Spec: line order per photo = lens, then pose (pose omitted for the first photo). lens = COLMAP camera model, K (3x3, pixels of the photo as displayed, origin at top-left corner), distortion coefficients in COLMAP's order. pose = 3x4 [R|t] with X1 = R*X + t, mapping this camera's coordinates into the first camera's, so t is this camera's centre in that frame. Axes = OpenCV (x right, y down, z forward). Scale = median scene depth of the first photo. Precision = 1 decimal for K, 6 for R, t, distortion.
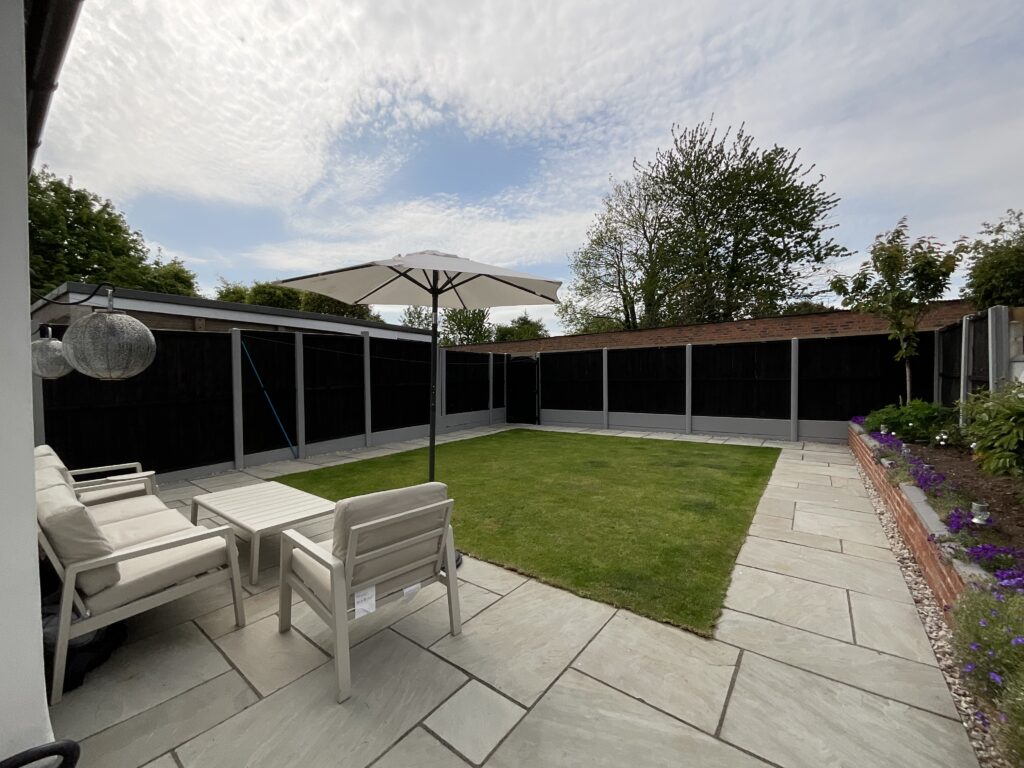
lens RADIAL K [[415.8, 0, 511.2], [0, 415.8, 383.1], [0, 0, 1]] dist [0.000786, -0.000747]
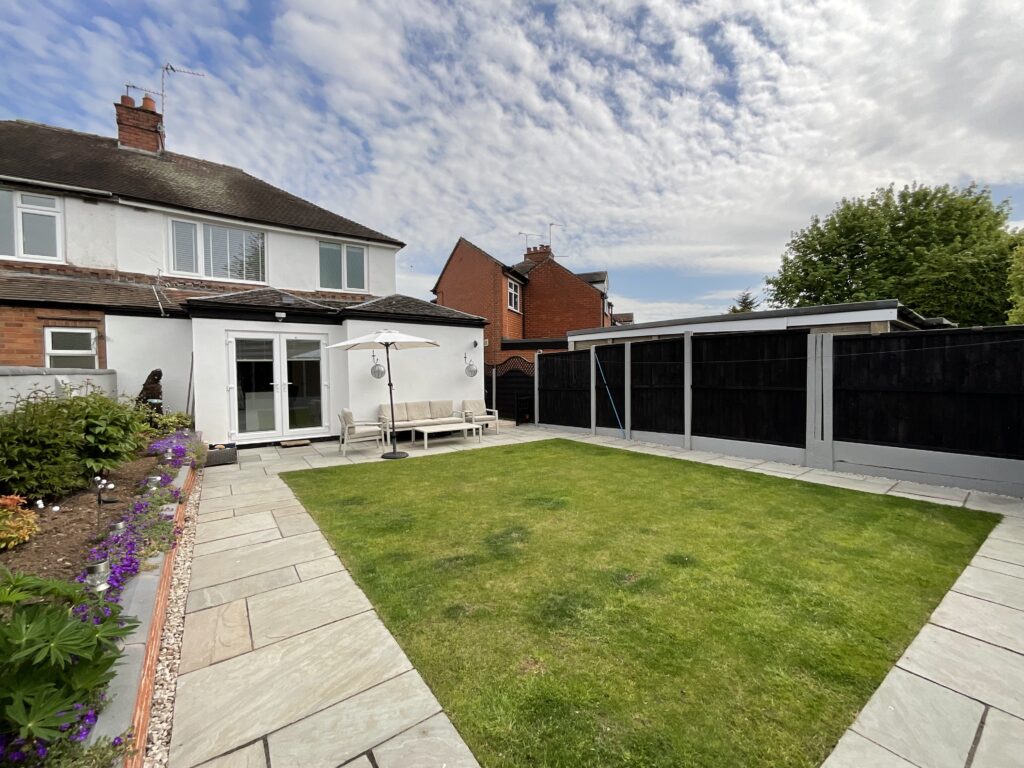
lens RADIAL K [[415.8, 0, 514.1], [0, 415.8, 383.4], [0, 0, 1]] dist [0.000786, -0.000747]
pose [[-0.307998, 0.036960, -0.950669, 1.075054], [-0.007550, 0.999119, 0.041289, -0.058407], [0.951357, 0.019895, -0.307447, 1.371294]]
